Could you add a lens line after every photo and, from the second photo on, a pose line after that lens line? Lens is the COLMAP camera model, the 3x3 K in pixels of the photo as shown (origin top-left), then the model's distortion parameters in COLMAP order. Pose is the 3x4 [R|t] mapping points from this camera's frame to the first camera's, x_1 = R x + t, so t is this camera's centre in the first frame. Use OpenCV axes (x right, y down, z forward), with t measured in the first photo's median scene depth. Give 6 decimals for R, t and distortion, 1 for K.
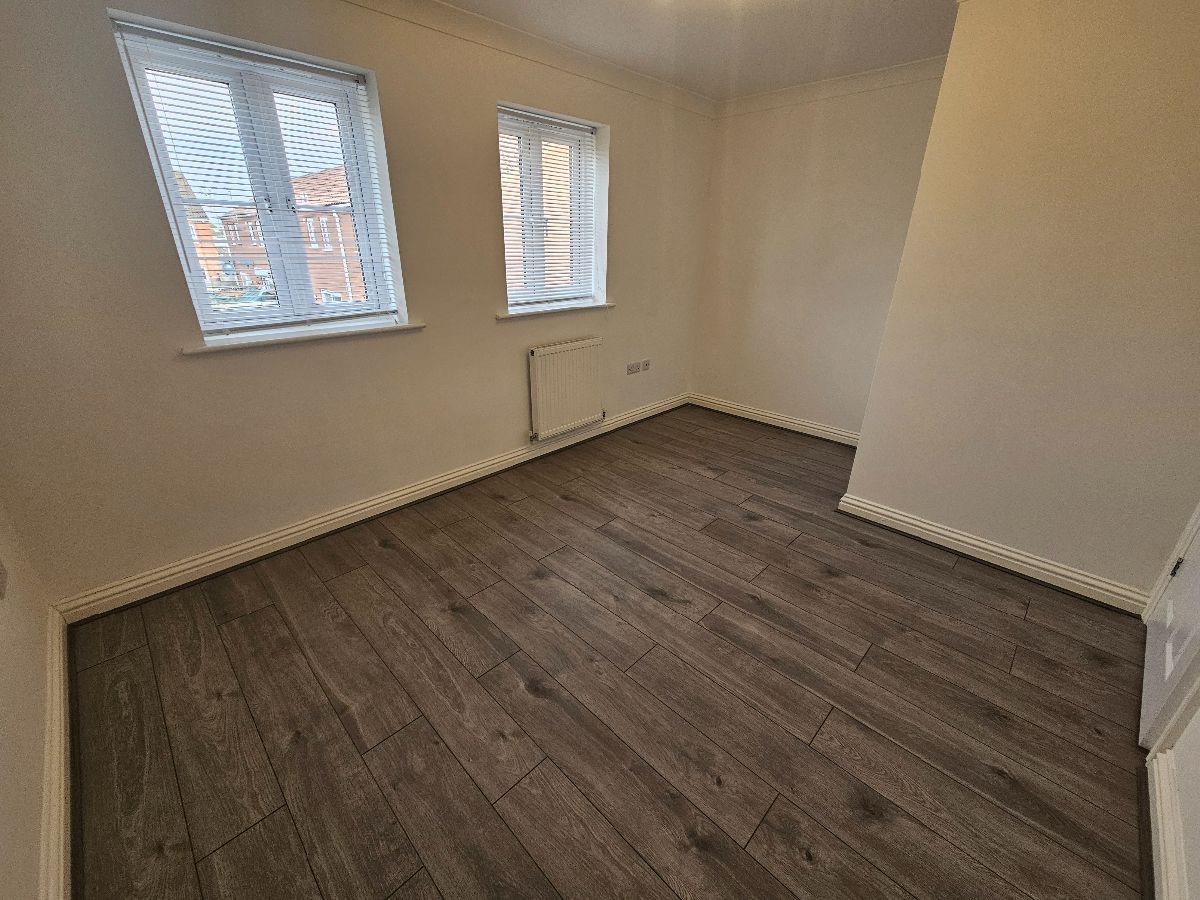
lens RADIAL K [[485.2, 0, 595.2], [0, 485.2, 444.7], [0, 0, 1]] dist [-0.008522, 0.002498]
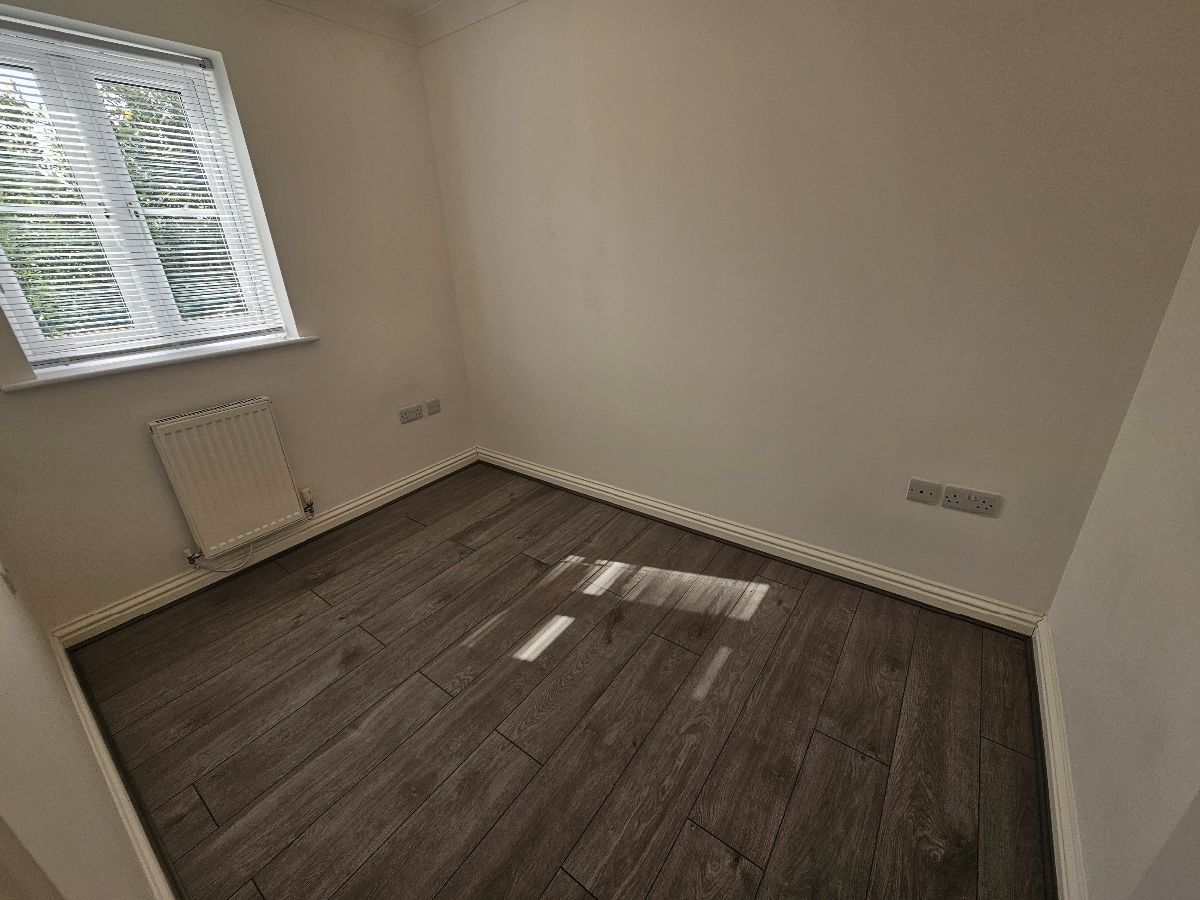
lens RADIAL K [[485.2, 0, 595.2], [0, 485.2, 444.7], [0, 0, 1]] dist [-0.008522, 0.002498]
pose [[0.986430, -0.089464, 0.137669, 0.464685], [0.089036, 0.995985, 0.009276, -0.179700], [-0.137946, 0.003107, 0.990435, 0.465070]]
